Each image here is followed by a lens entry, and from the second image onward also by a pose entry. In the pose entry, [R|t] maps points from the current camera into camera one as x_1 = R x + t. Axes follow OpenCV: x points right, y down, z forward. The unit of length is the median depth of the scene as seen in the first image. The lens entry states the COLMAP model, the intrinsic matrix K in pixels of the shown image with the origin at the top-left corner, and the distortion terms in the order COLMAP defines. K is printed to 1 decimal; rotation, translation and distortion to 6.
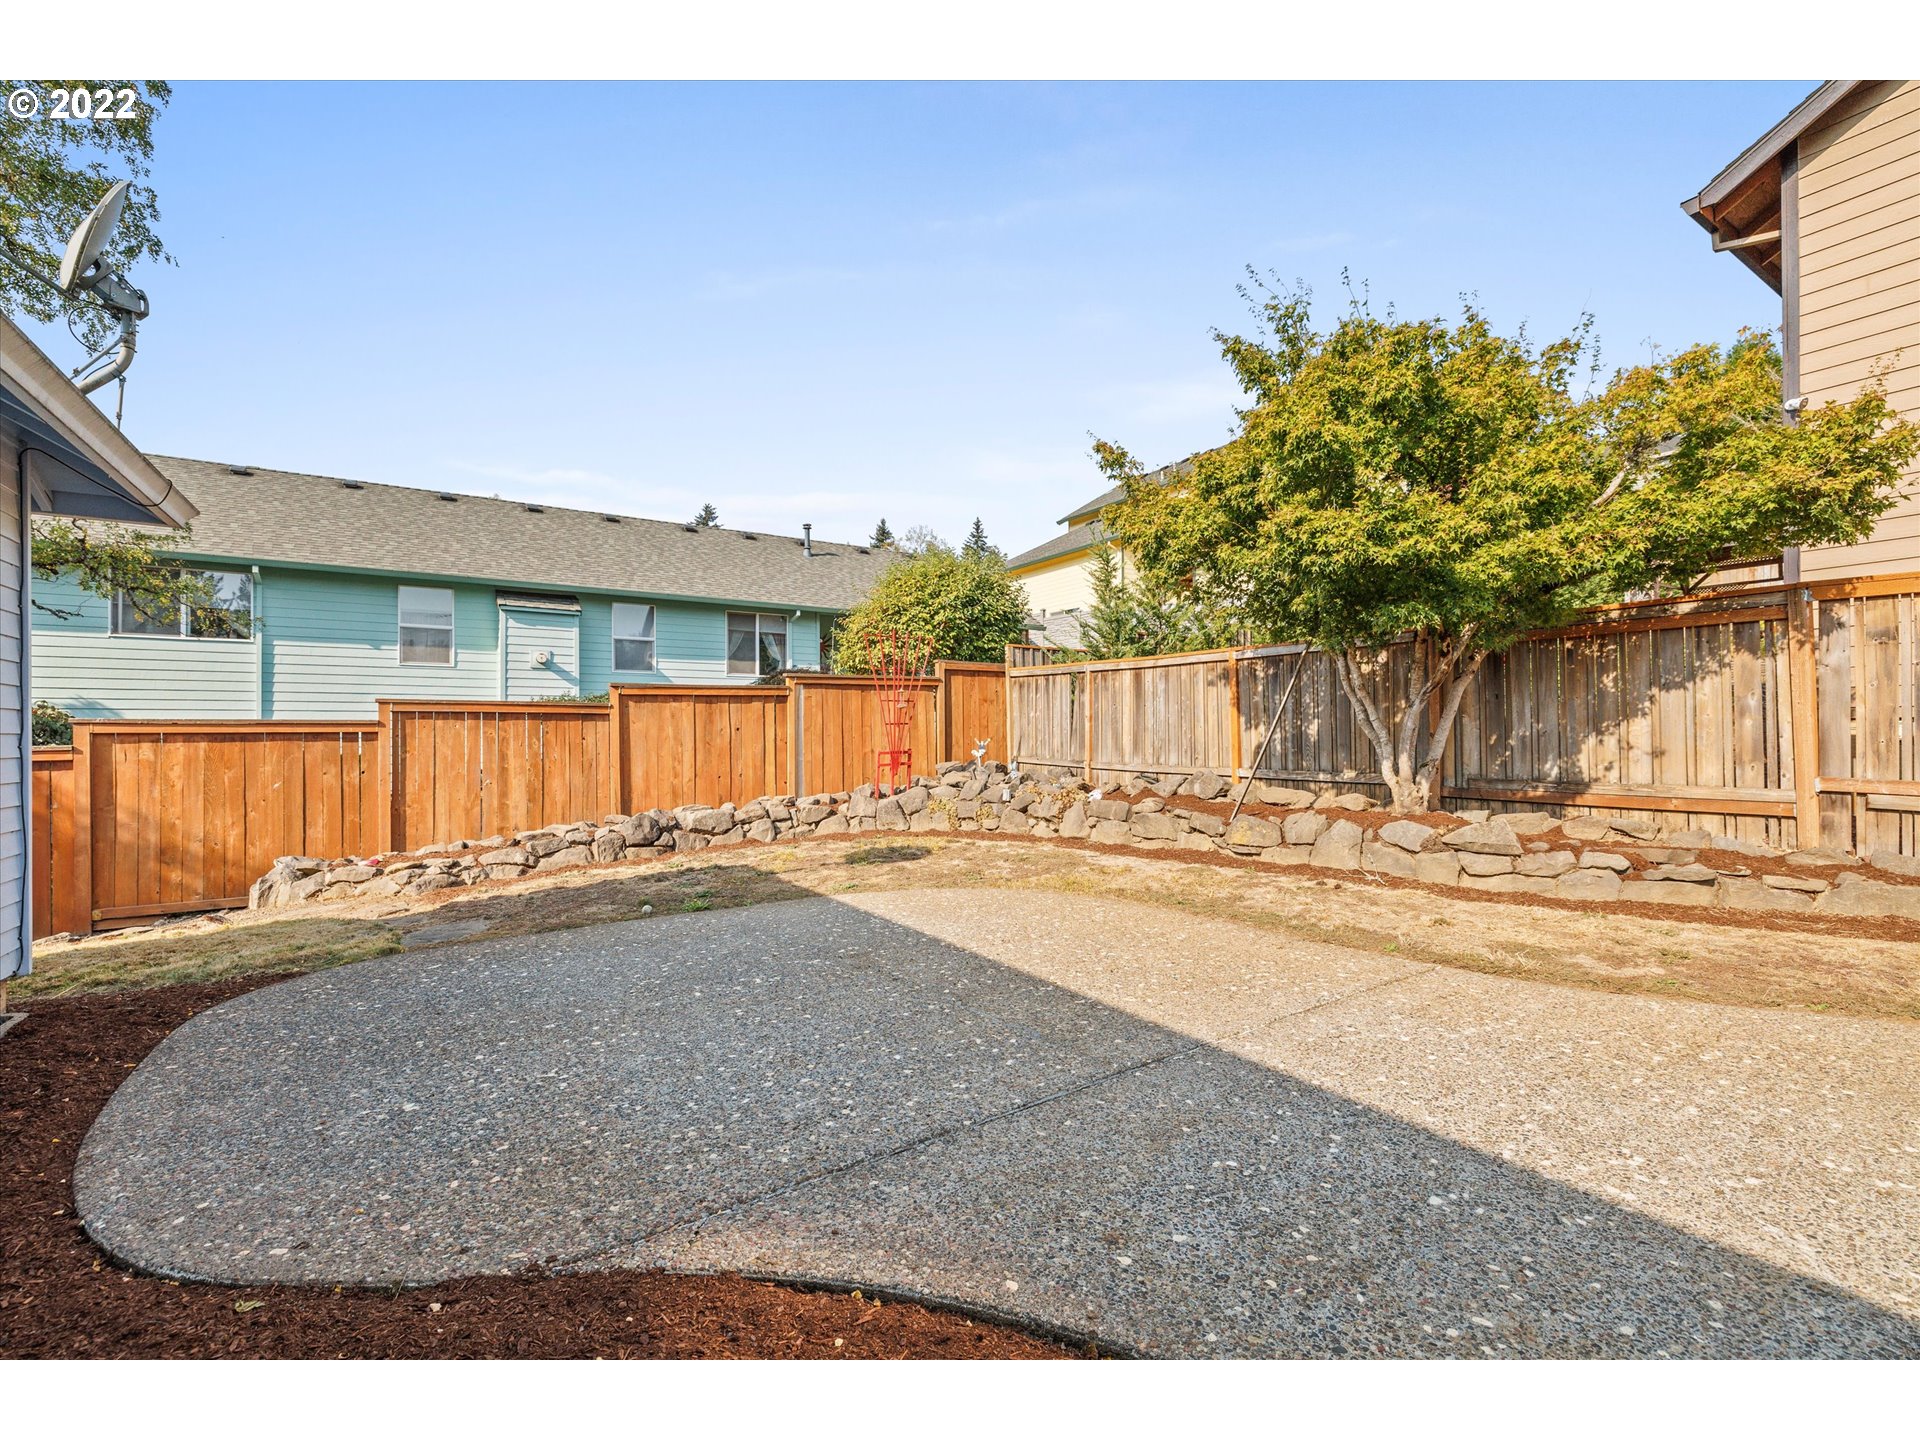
lens RADIAL K [[813.3, 0, 953.1], [0, 813.3, 727.3], [0, 0, 1]] dist [0.001679, -0.000257]
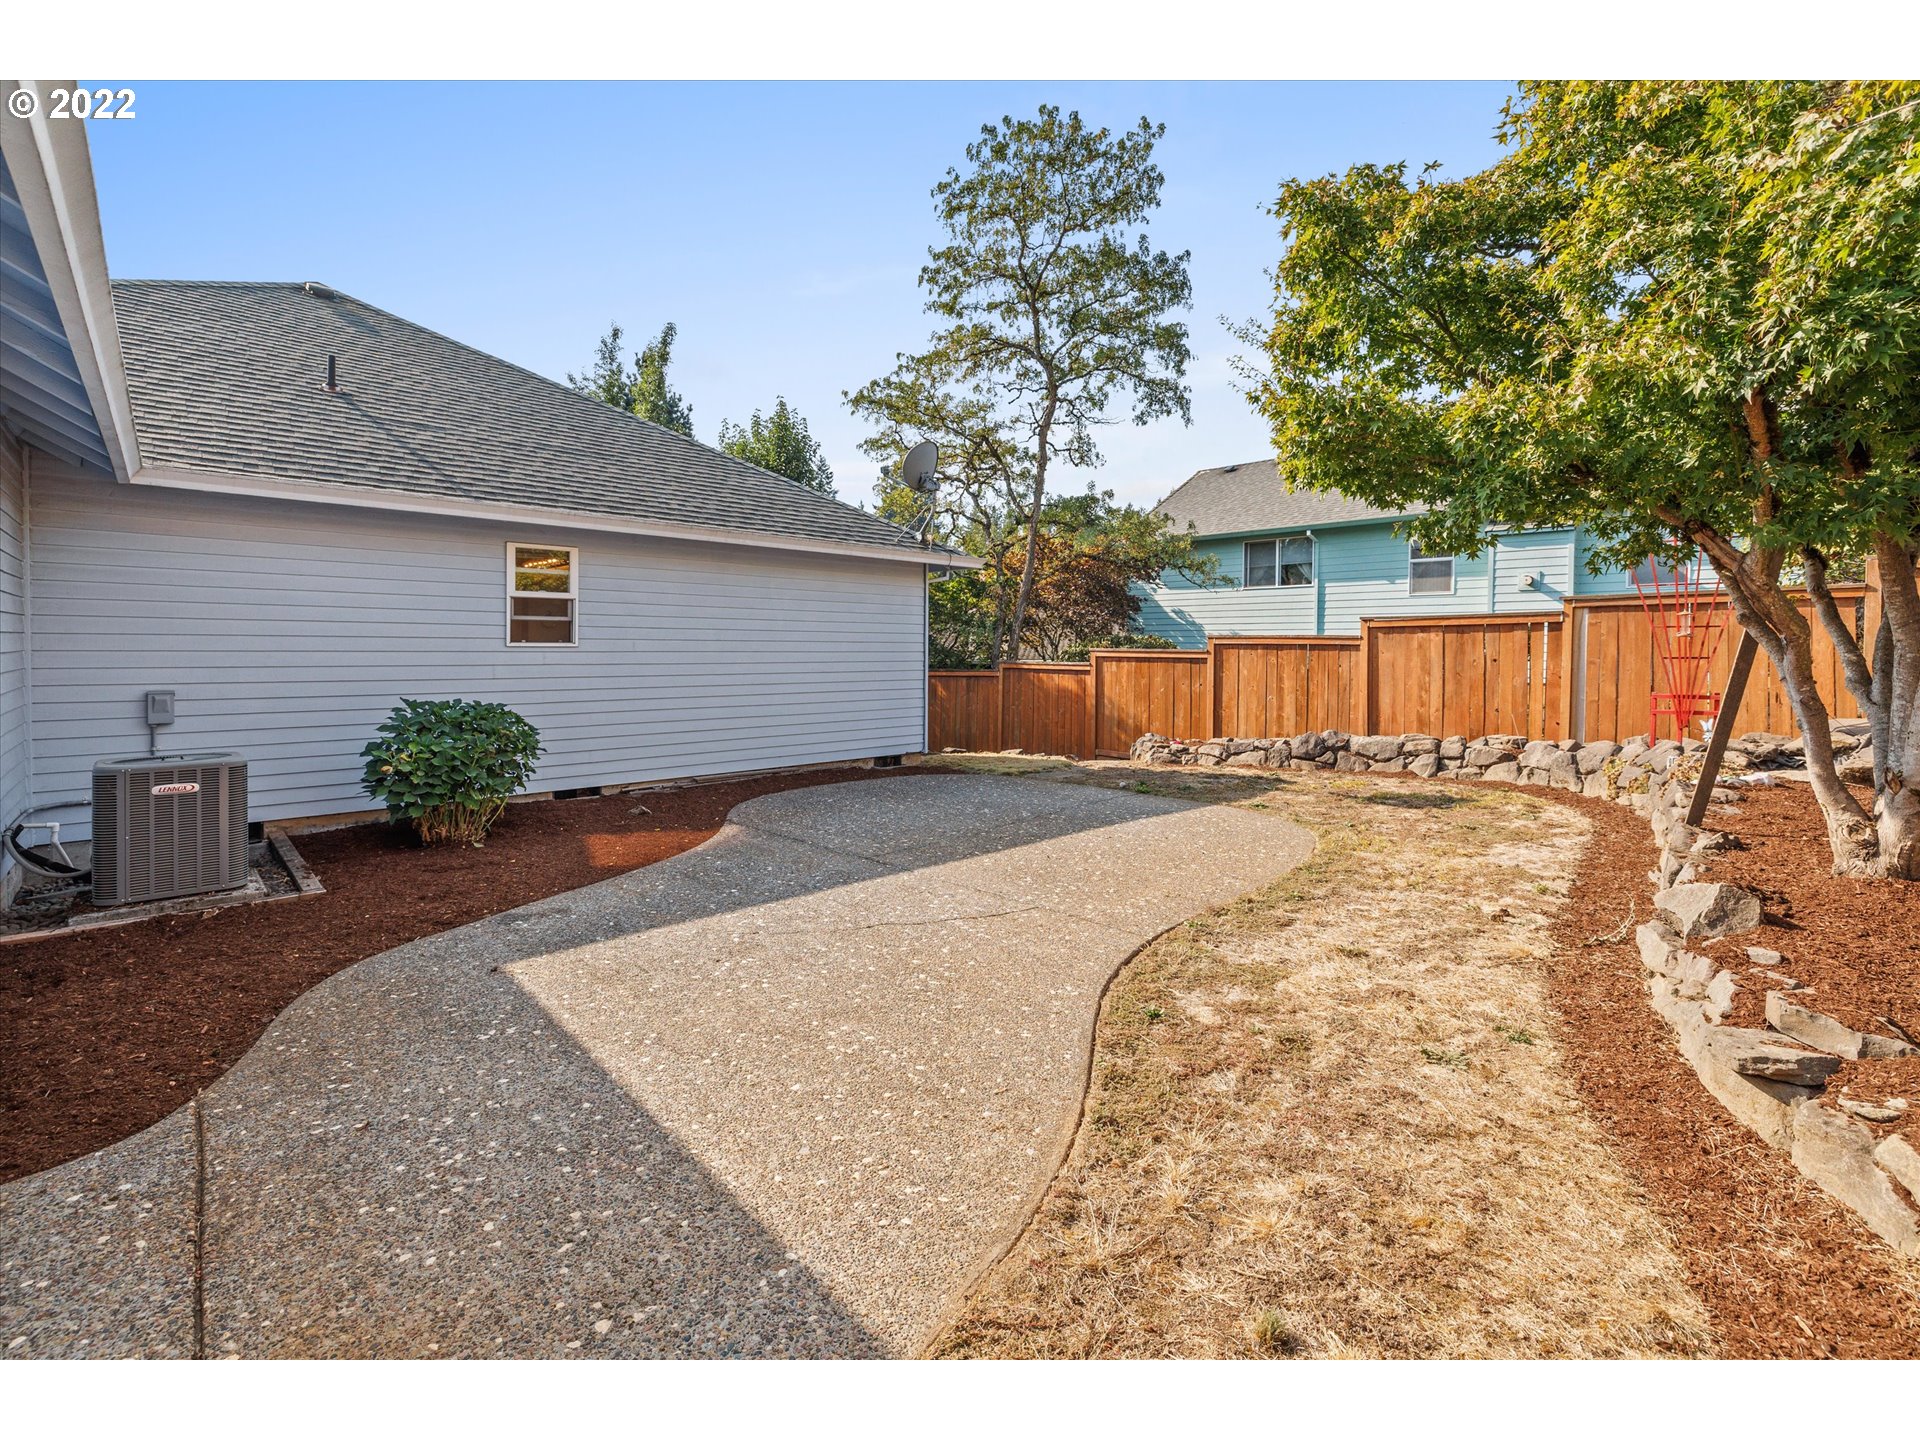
lens RADIAL K [[813.3, 0, 957.1], [0, 813.3, 705.8], [0, 0, 1]] dist [0.001679, -0.000257]
pose [[0.213571, 0.077555, -0.973844, 0.555457], [-0.000484, 0.996852, 0.079282, -0.021030], [0.976927, -0.016461, 0.212937, 0.218033]]
